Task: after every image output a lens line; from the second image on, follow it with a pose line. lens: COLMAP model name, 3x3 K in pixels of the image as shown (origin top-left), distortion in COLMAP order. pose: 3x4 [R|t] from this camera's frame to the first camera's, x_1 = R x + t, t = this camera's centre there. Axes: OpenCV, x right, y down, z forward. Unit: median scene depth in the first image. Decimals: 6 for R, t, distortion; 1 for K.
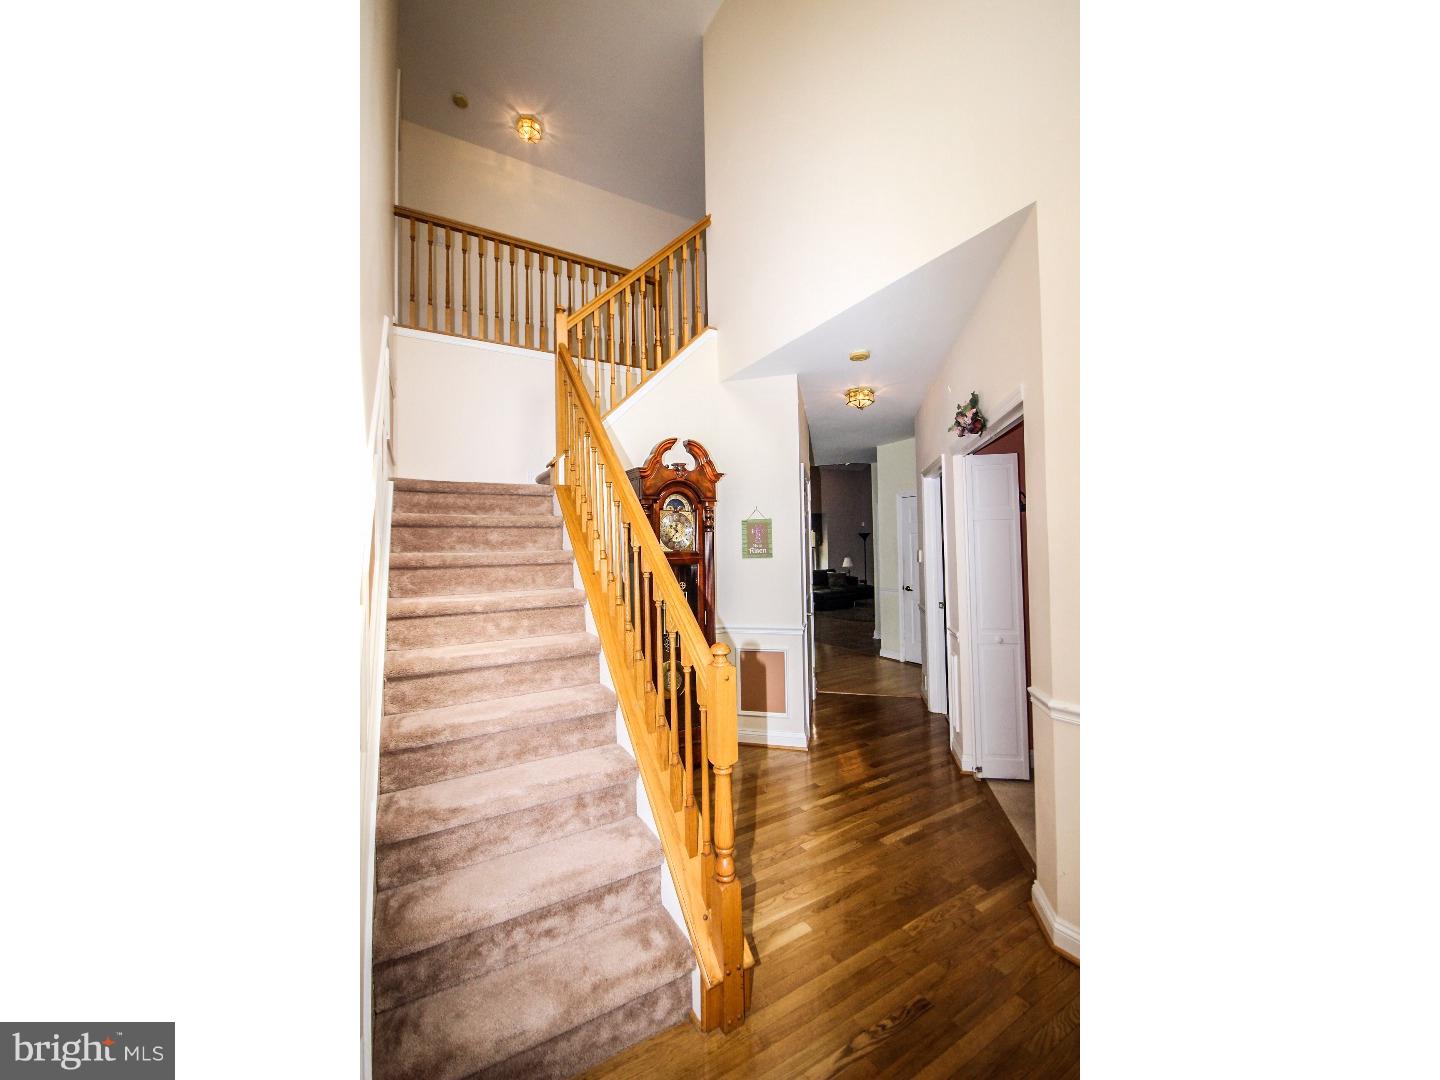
lens RADIAL K [[501.6, 0, 718.3], [0, 501.6, 539.8], [0, 0, 1]] dist [-0.002146, -0.000180]
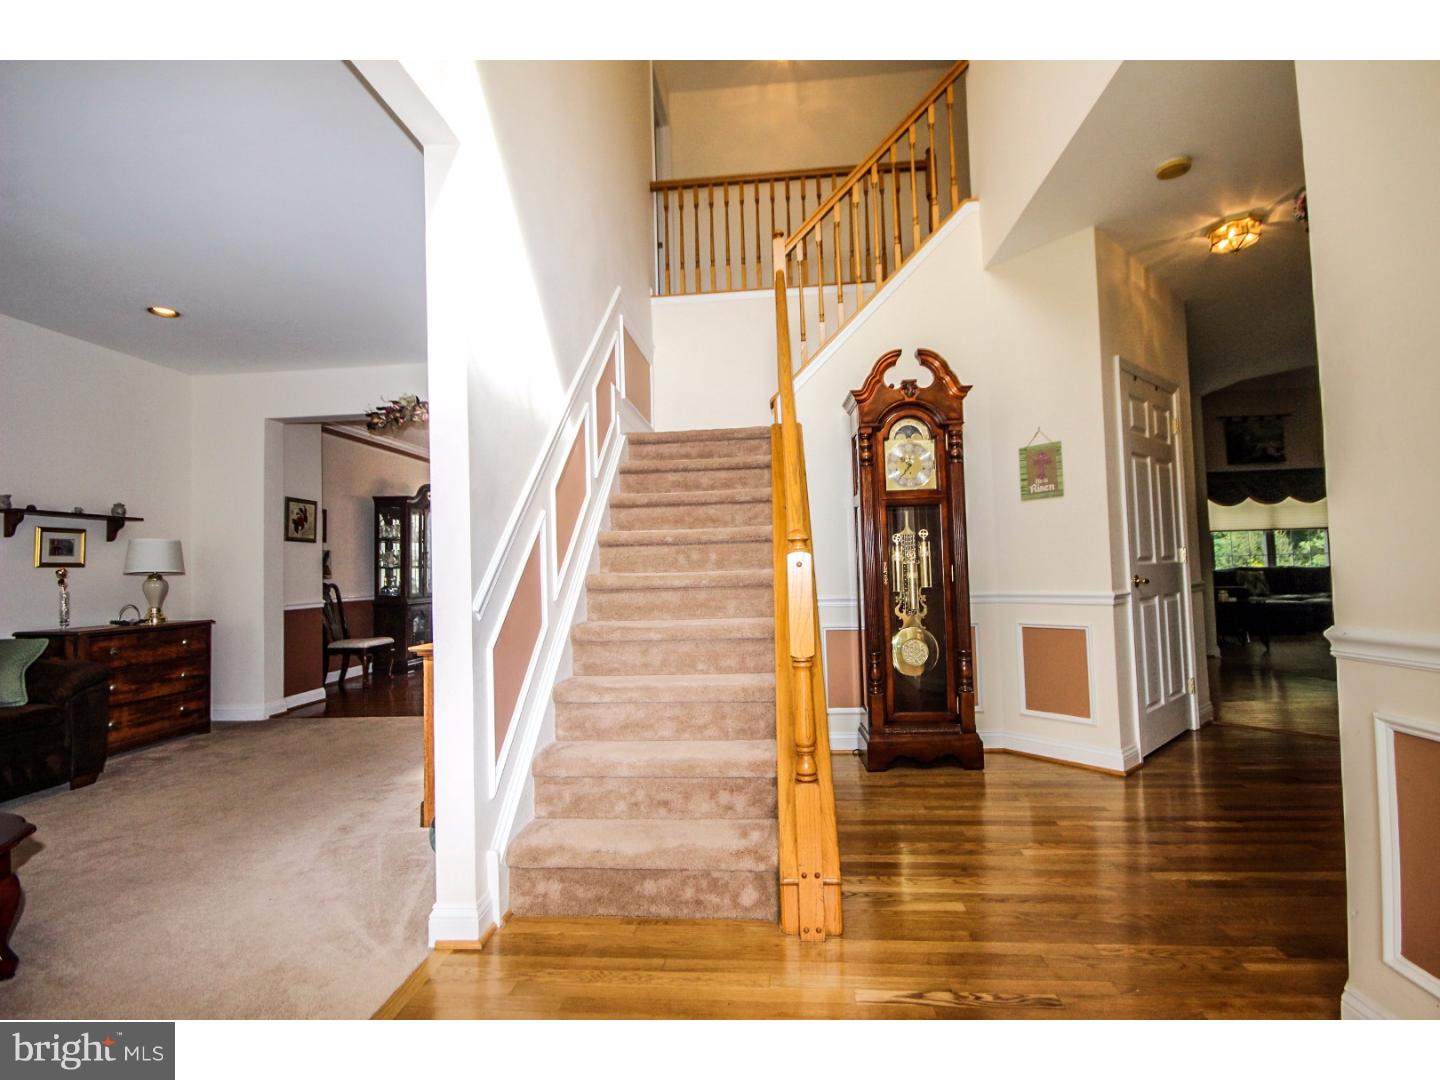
lens RADIAL K [[663.2, 0, 716.1], [0, 663.2, 539.9], [0, 0, 1]] dist [0.002539, -0.001999]
pose [[0.812152, -0.027836, -0.582782, 0.284517], [0.023348, 0.999612, -0.015208, 0.113180], [0.582979, -0.001255, 0.812487, -0.047749]]
